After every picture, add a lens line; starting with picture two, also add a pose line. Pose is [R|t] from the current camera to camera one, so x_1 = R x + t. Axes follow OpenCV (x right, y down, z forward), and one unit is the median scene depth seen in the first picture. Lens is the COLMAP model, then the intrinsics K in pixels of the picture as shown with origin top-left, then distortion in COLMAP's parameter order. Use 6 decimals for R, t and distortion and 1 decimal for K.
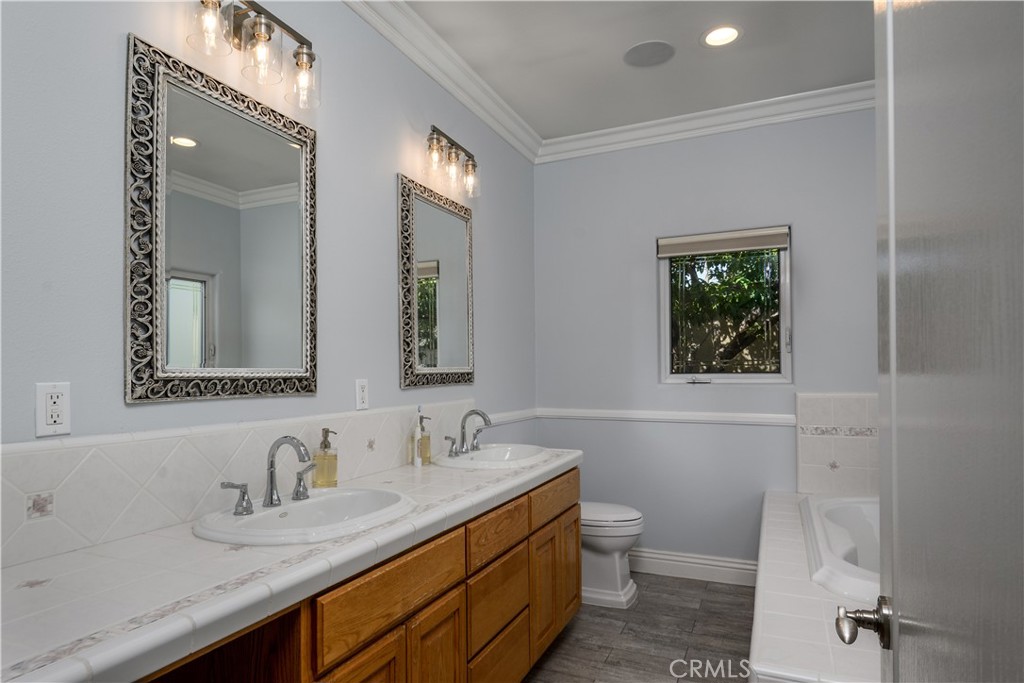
lens RADIAL K [[610.8, 0, 480.5], [0, 610.8, 365.3], [0, 0, 1]] dist [-0.005231, -0.001028]
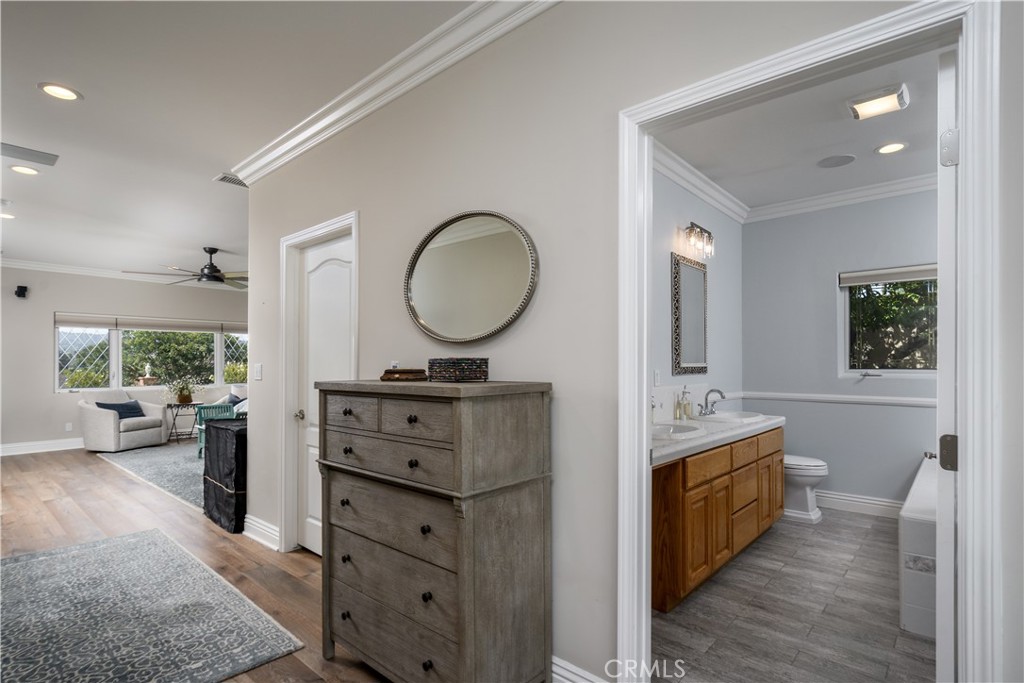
lens RADIAL K [[508.2, 0, 504.7], [0, 508.2, 364.2], [0, 0, 1]] dist [0.000468, -0.000497]
pose [[0.959518, 0.007495, -0.281546, -0.154387], [-0.006052, 0.999964, 0.005996, 0.000131], [0.281581, -0.004049, 0.959529, -0.447477]]
